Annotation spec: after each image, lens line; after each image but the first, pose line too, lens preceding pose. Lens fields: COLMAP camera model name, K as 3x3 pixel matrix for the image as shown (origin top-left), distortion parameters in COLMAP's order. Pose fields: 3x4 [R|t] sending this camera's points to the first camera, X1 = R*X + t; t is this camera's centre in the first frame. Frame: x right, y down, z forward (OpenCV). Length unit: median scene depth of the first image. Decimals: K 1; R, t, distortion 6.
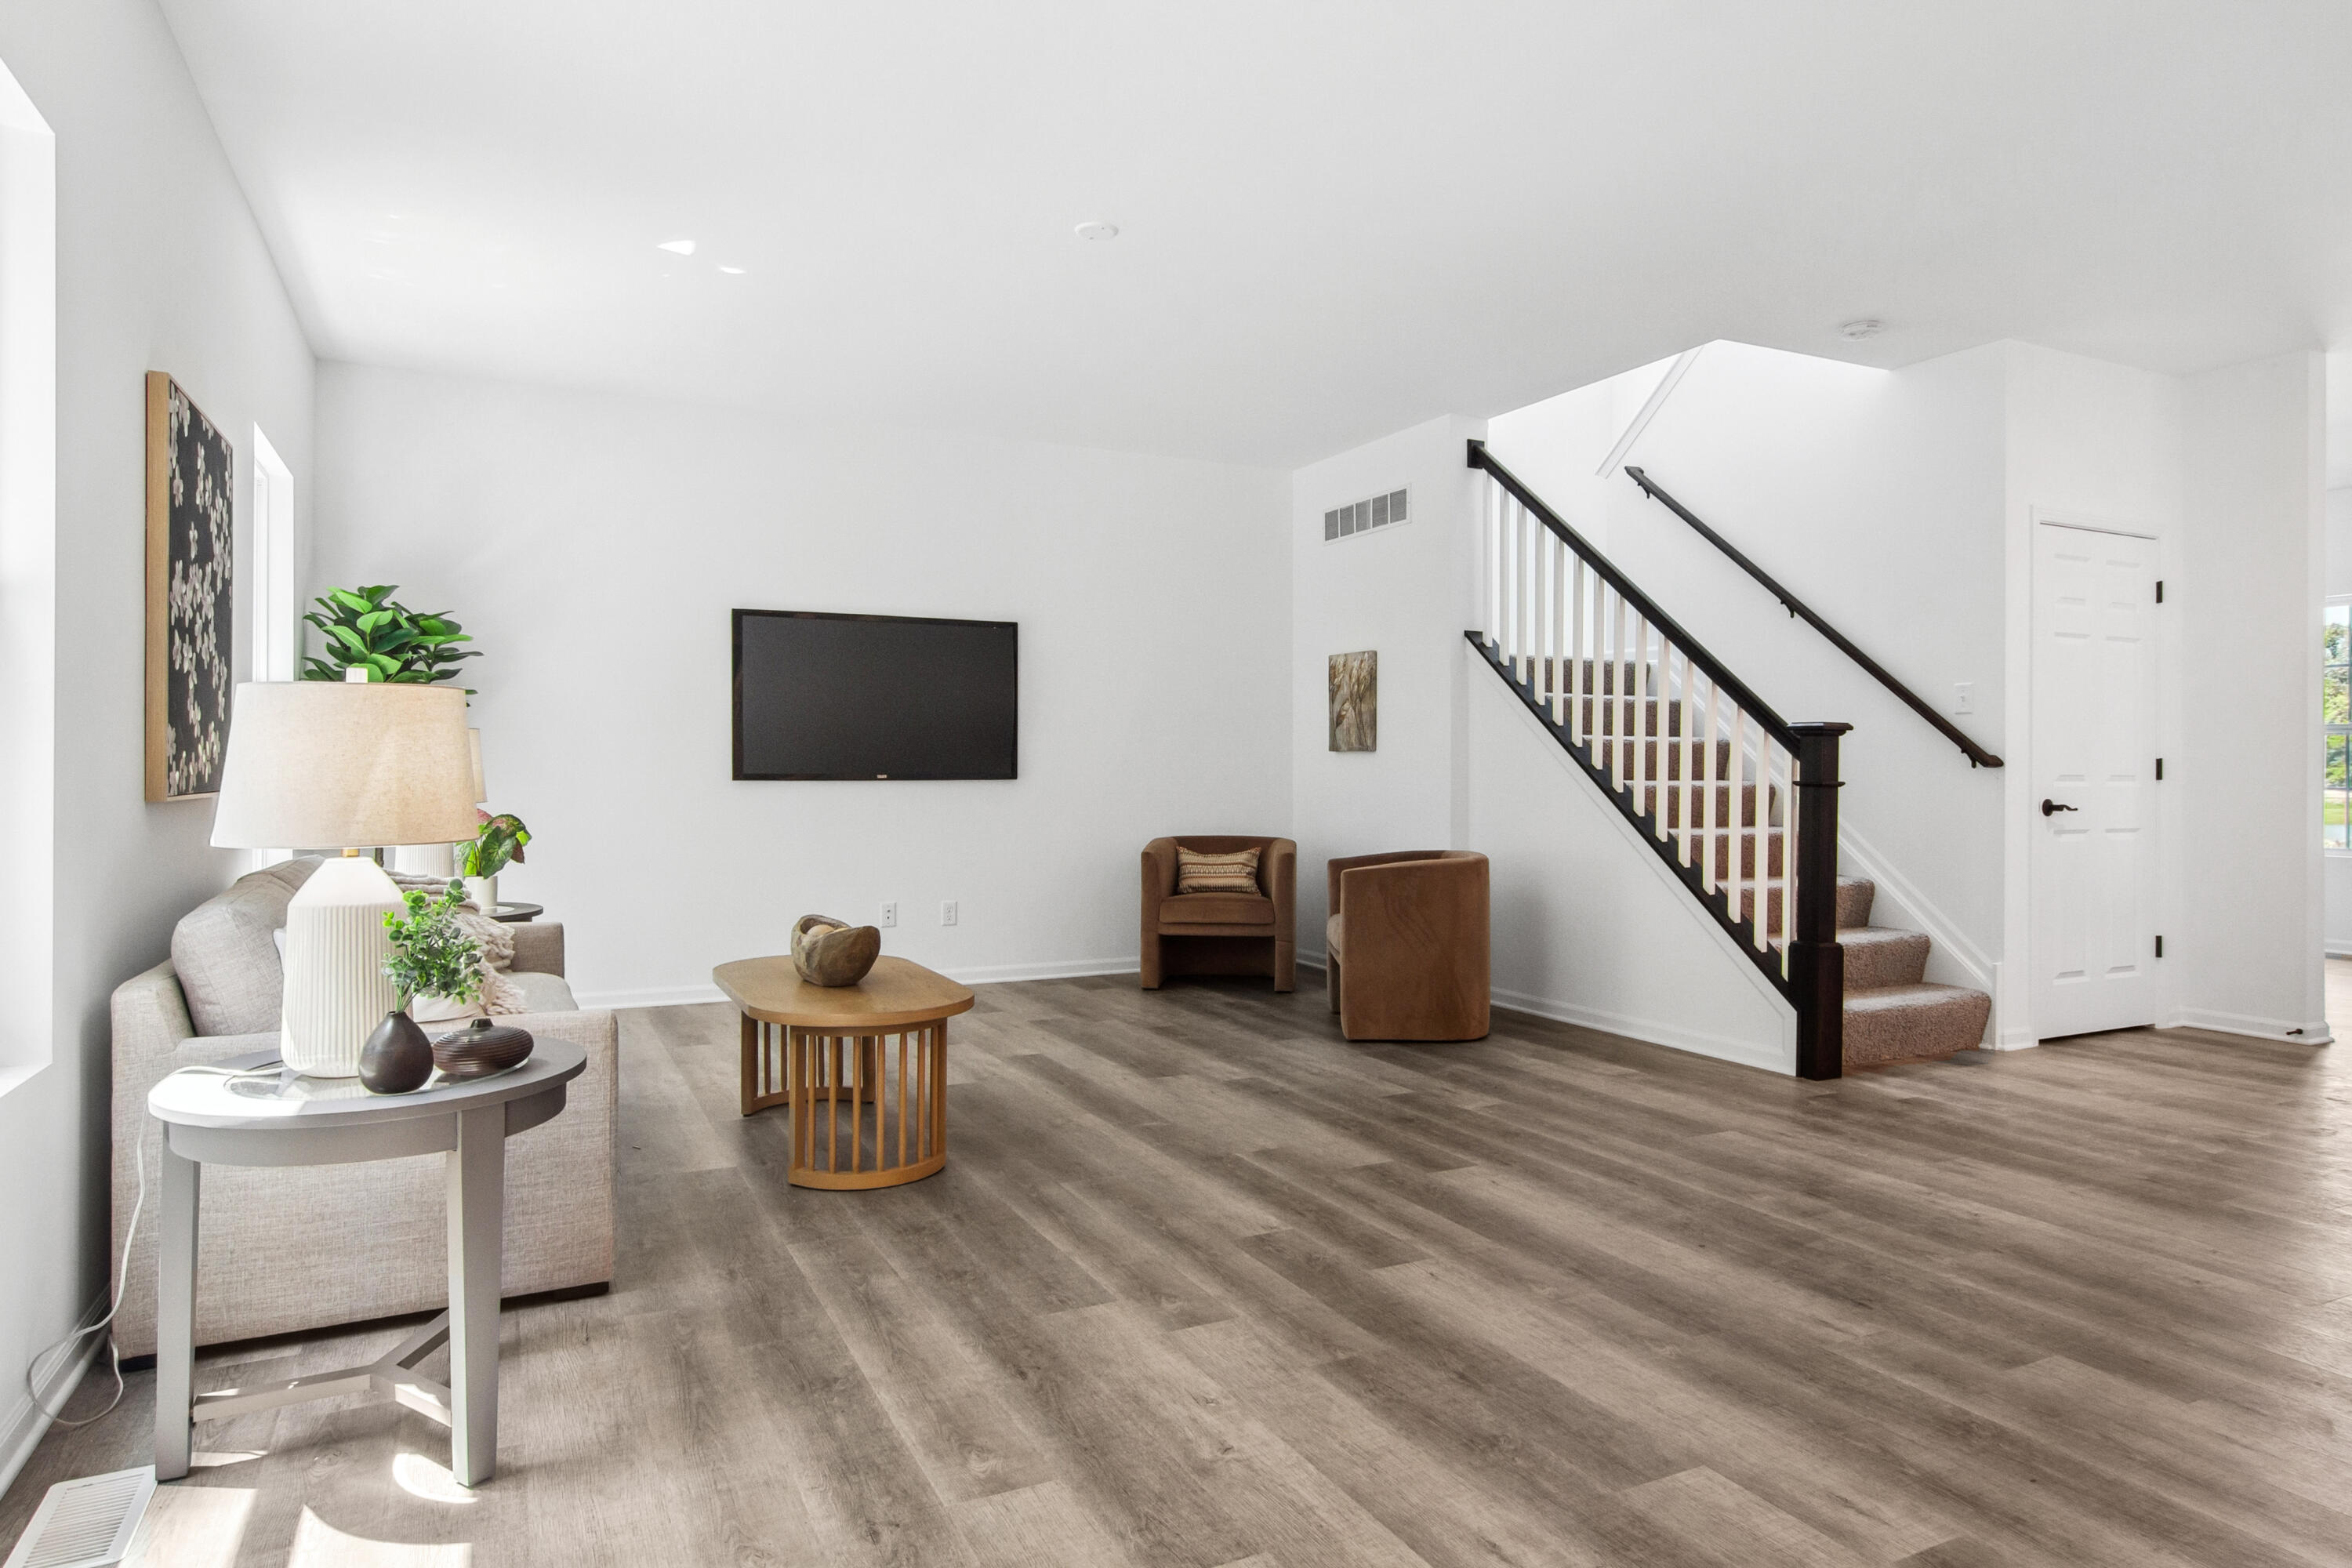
lens RADIAL K [[1374.5, 0, 1191.8], [0, 1374.5, 765.5], [0, 0, 1]] dist [0.000657, 0.001584]
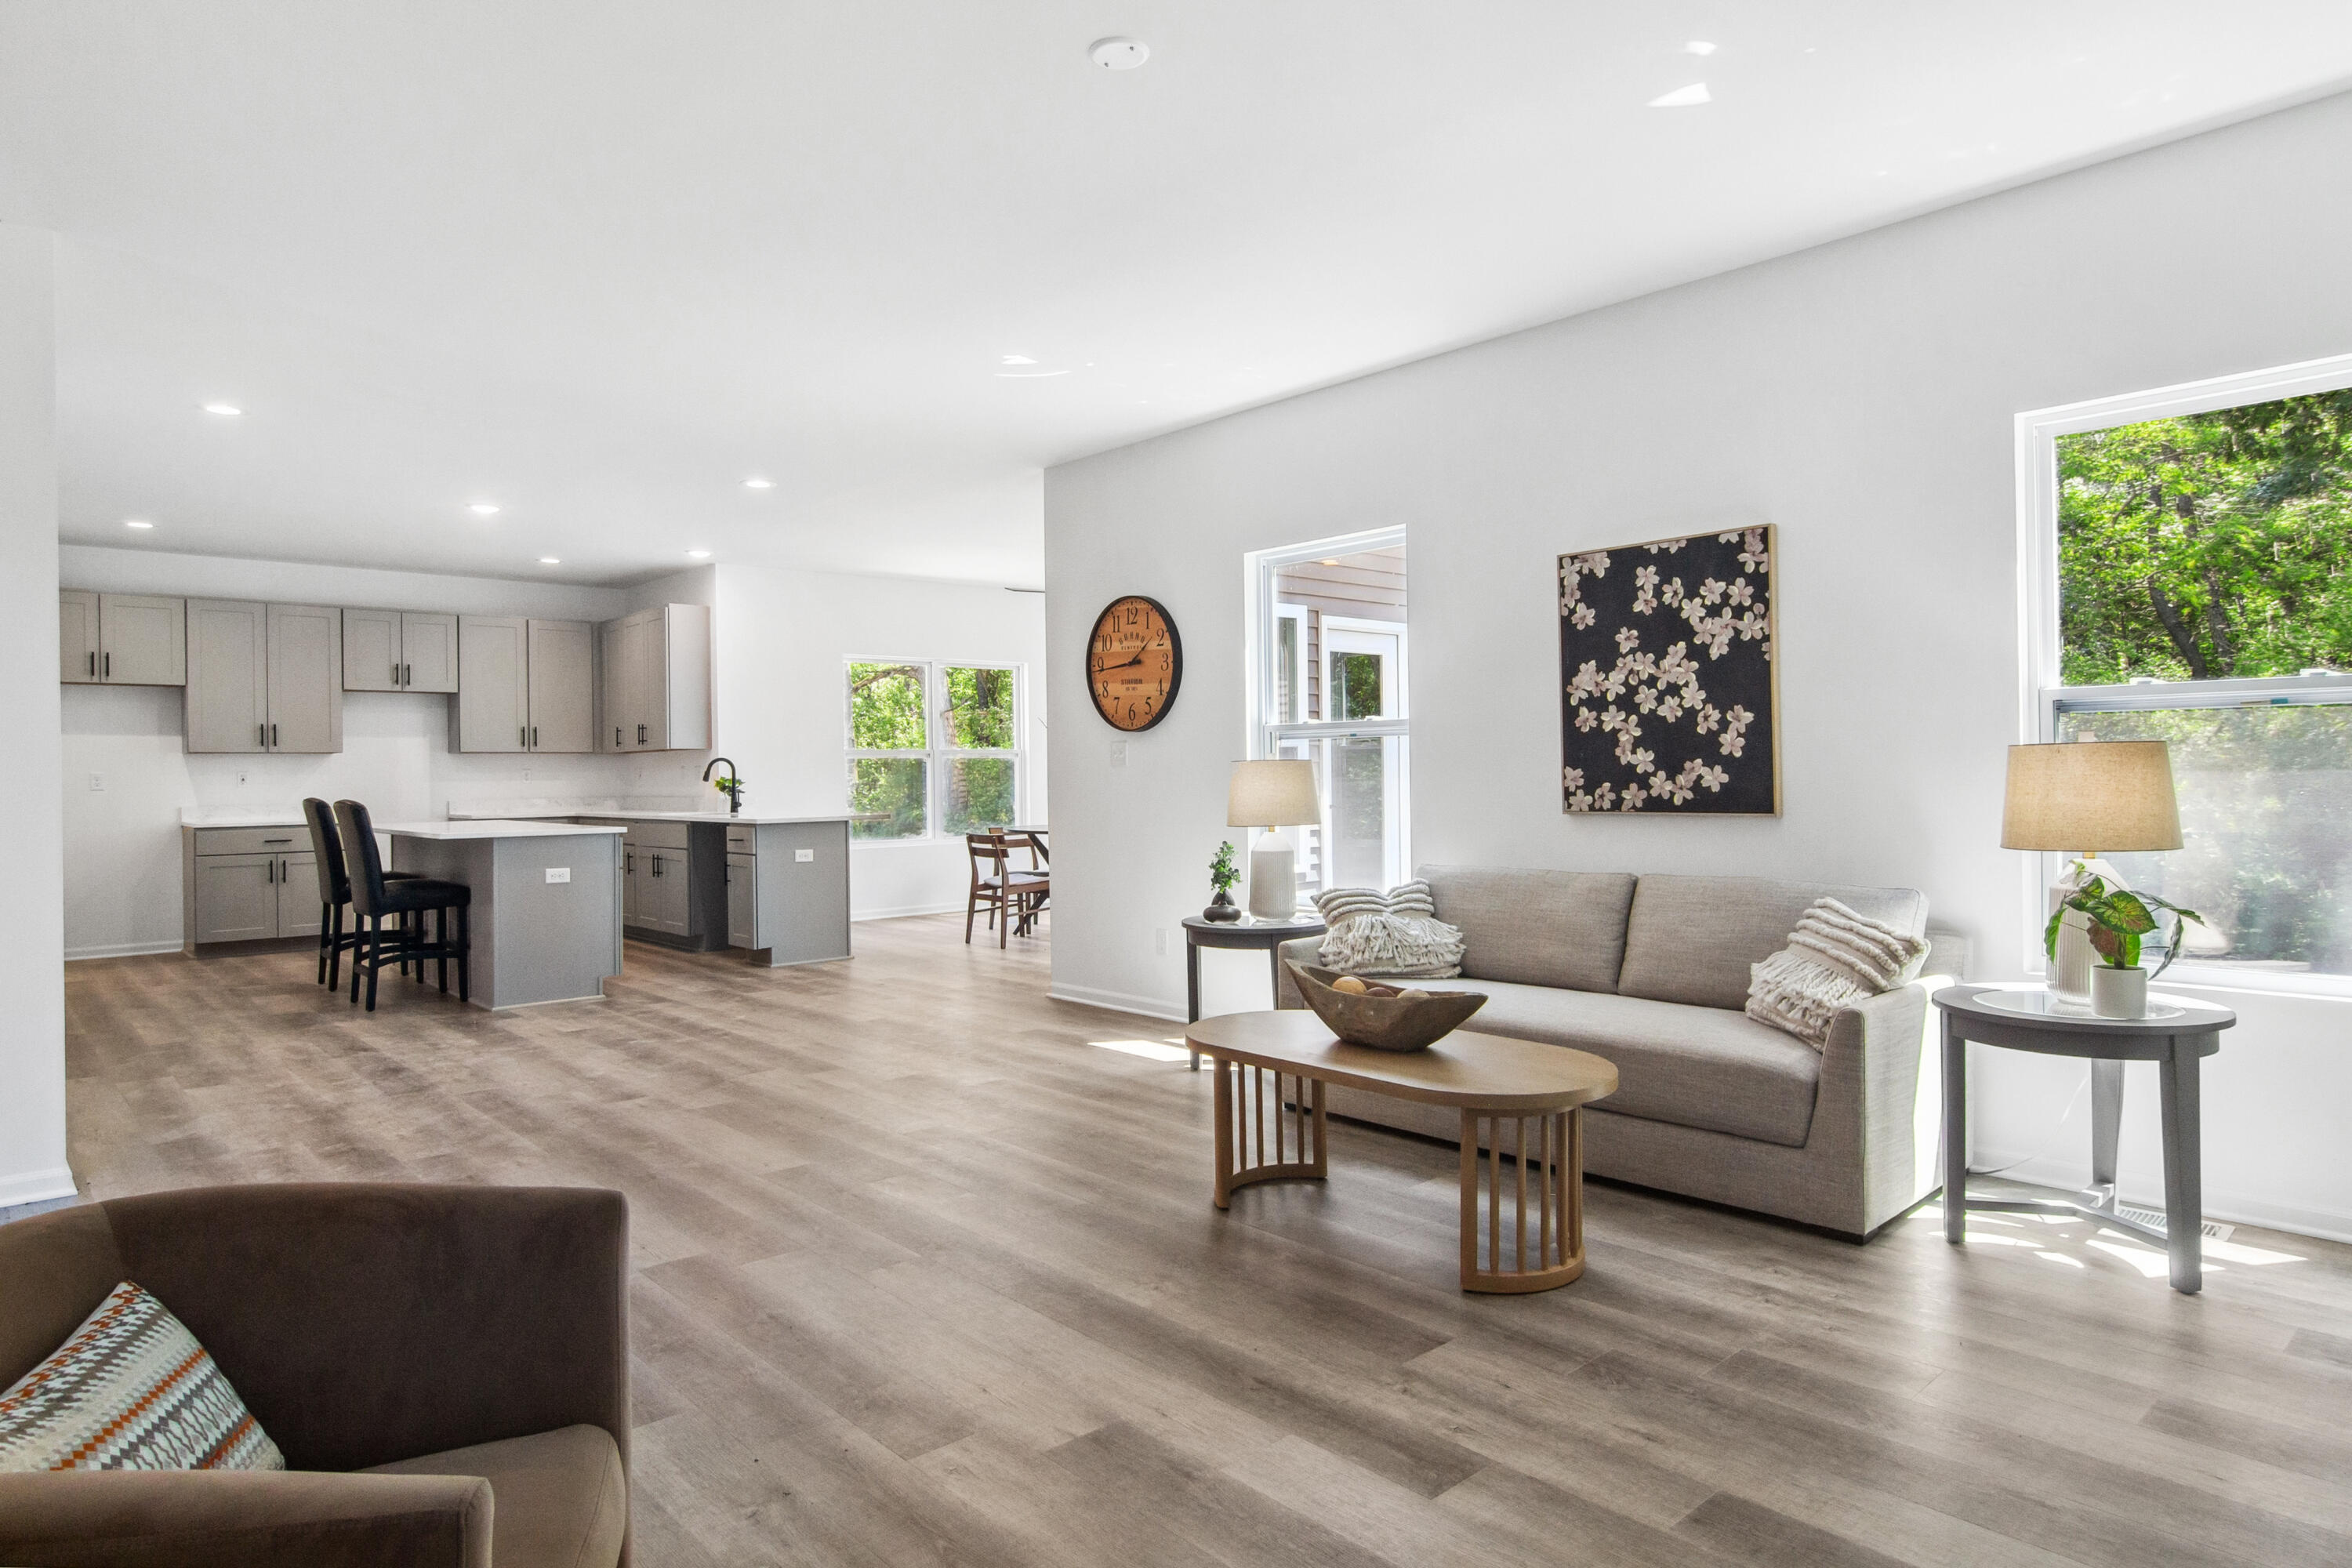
lens RADIAL K [[1374.5, 0, 1163.8], [0, 1374.5, 769.6], [0, 0, 1]] dist [0.000657, 0.001584]
pose [[-0.966982, 0.009992, -0.254647, 0.072370], [0.012718, 0.999878, -0.009061, -0.009932], [0.254526, -0.012000, -0.966992, 1.326015]]
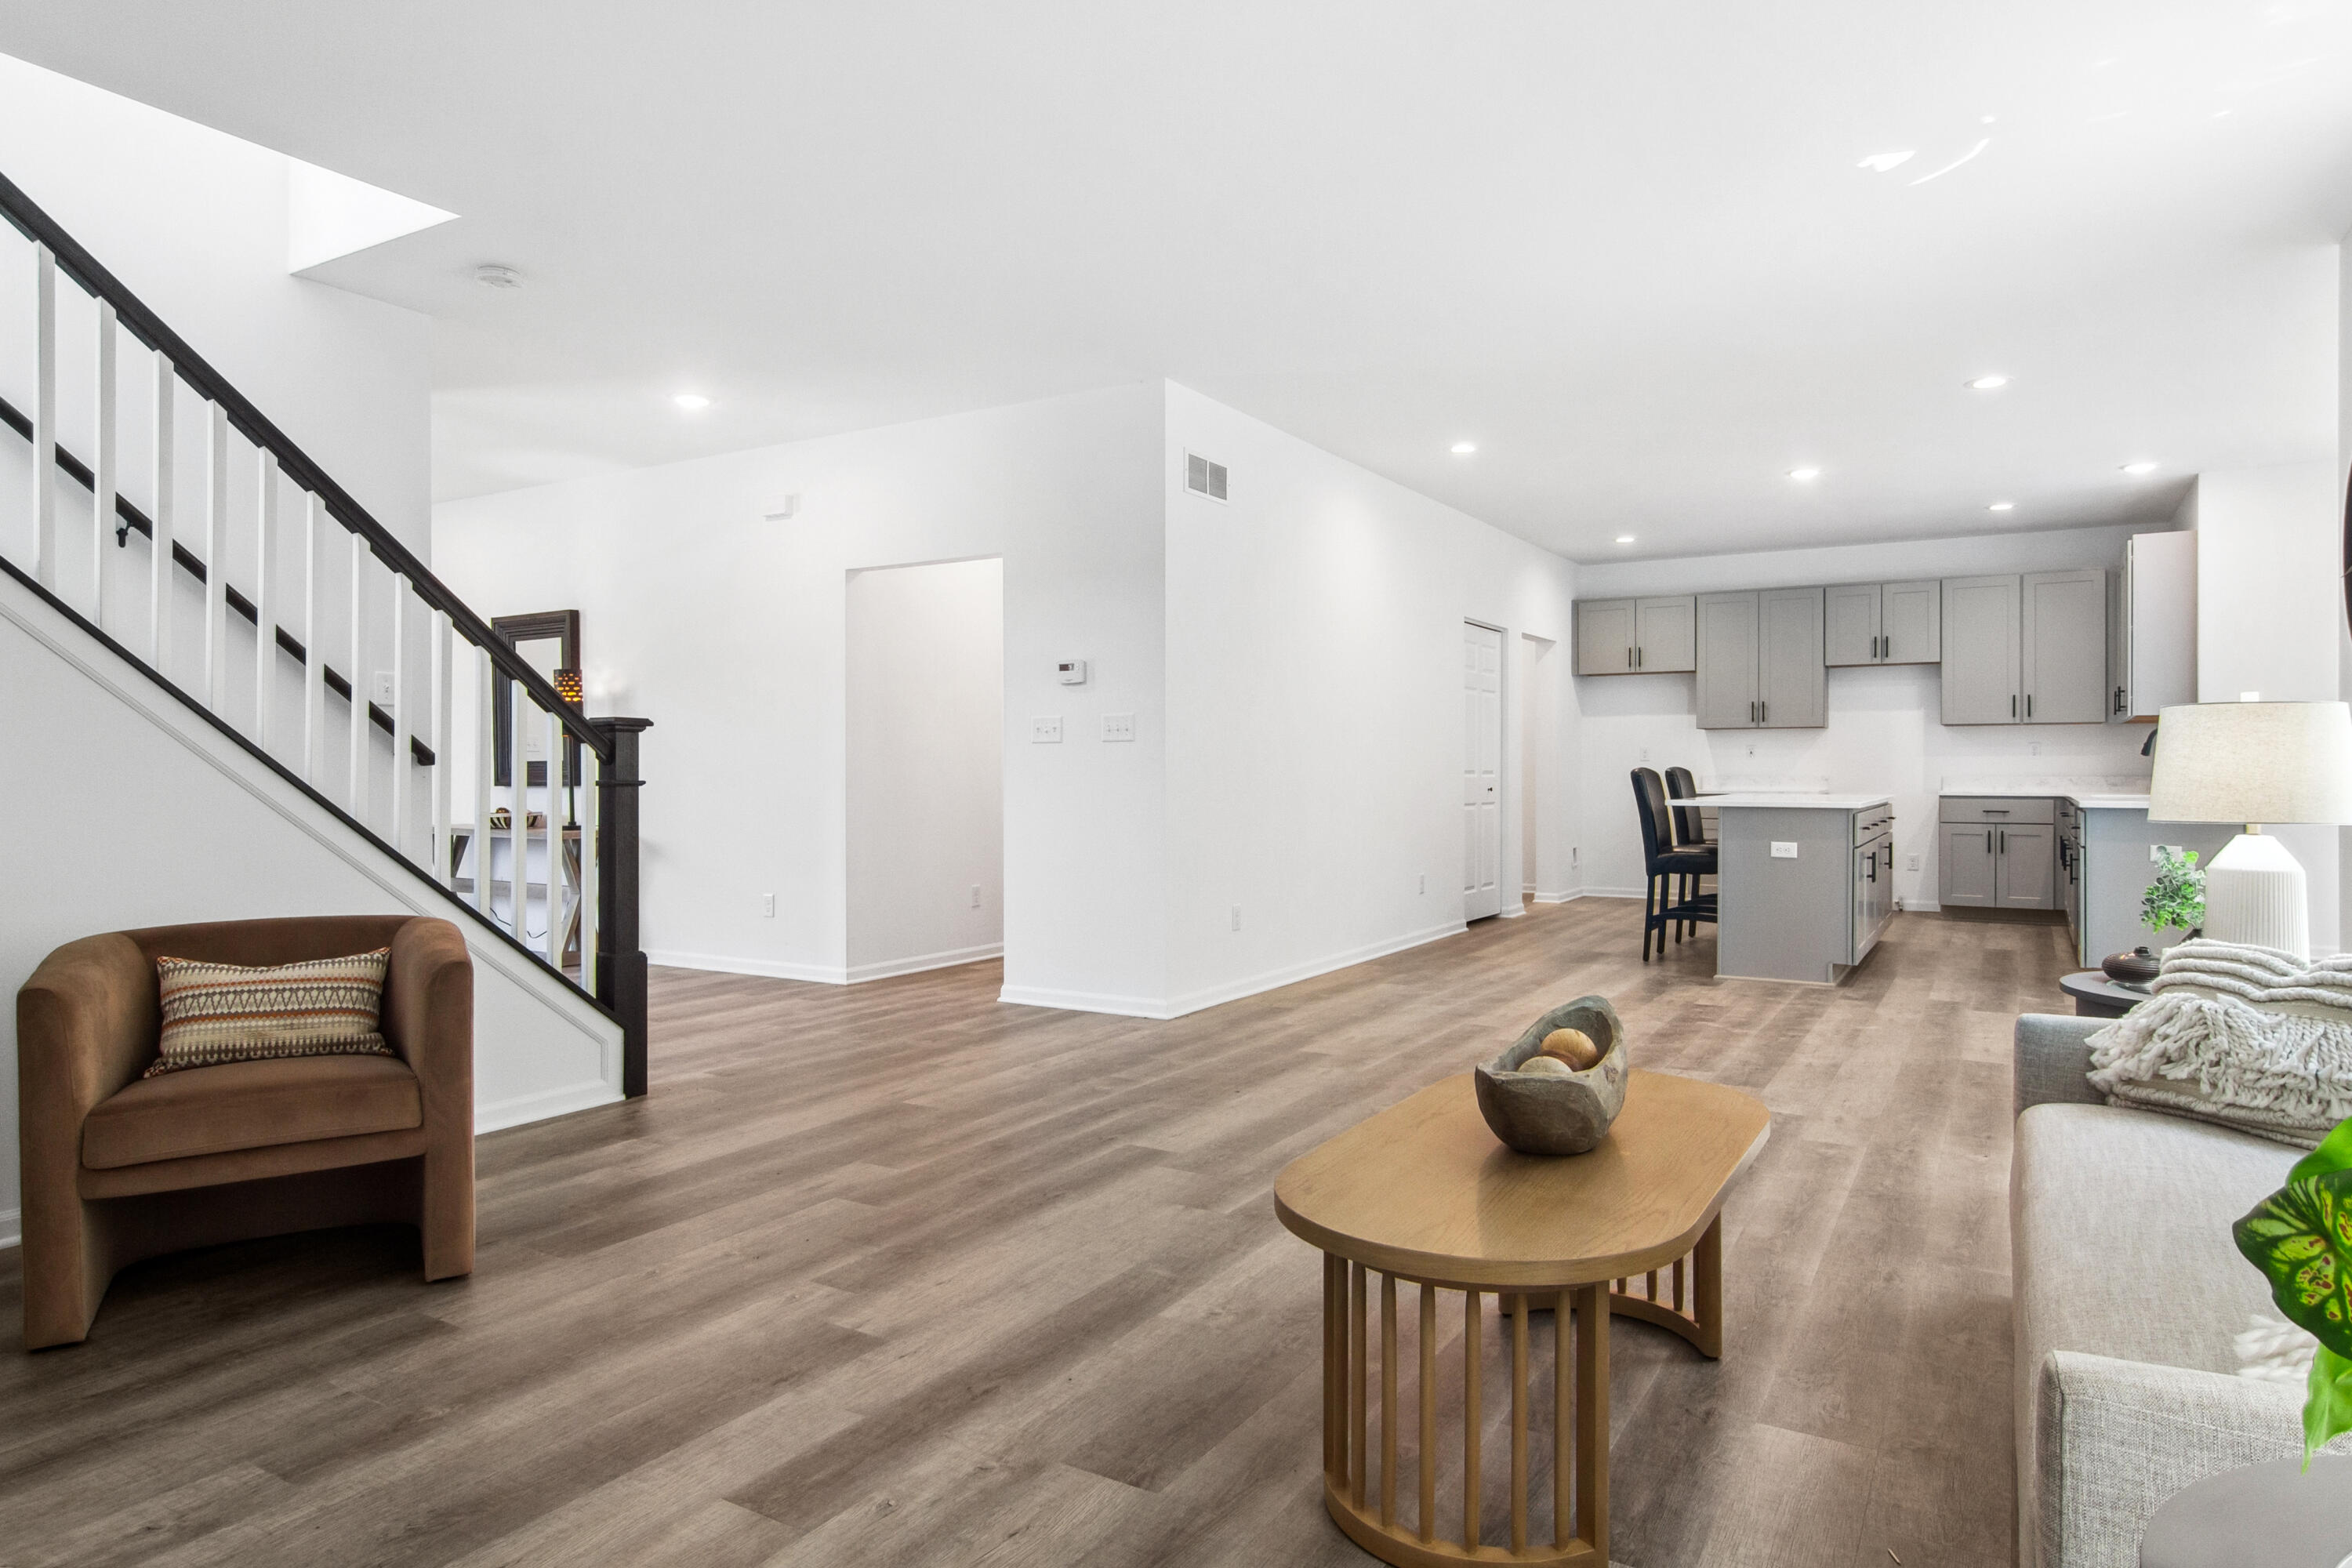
lens RADIAL K [[1374.5, 0, 1176.4], [0, 1374.5, 785.4], [0, 0, 1]] dist [0.000657, 0.001584]
pose [[-0.522720, -0.010733, 0.852437, -0.484080], [-0.004746, 0.999942, 0.009680, 0.003685], [-0.852491, 0.001014, -0.522740, 1.043149]]
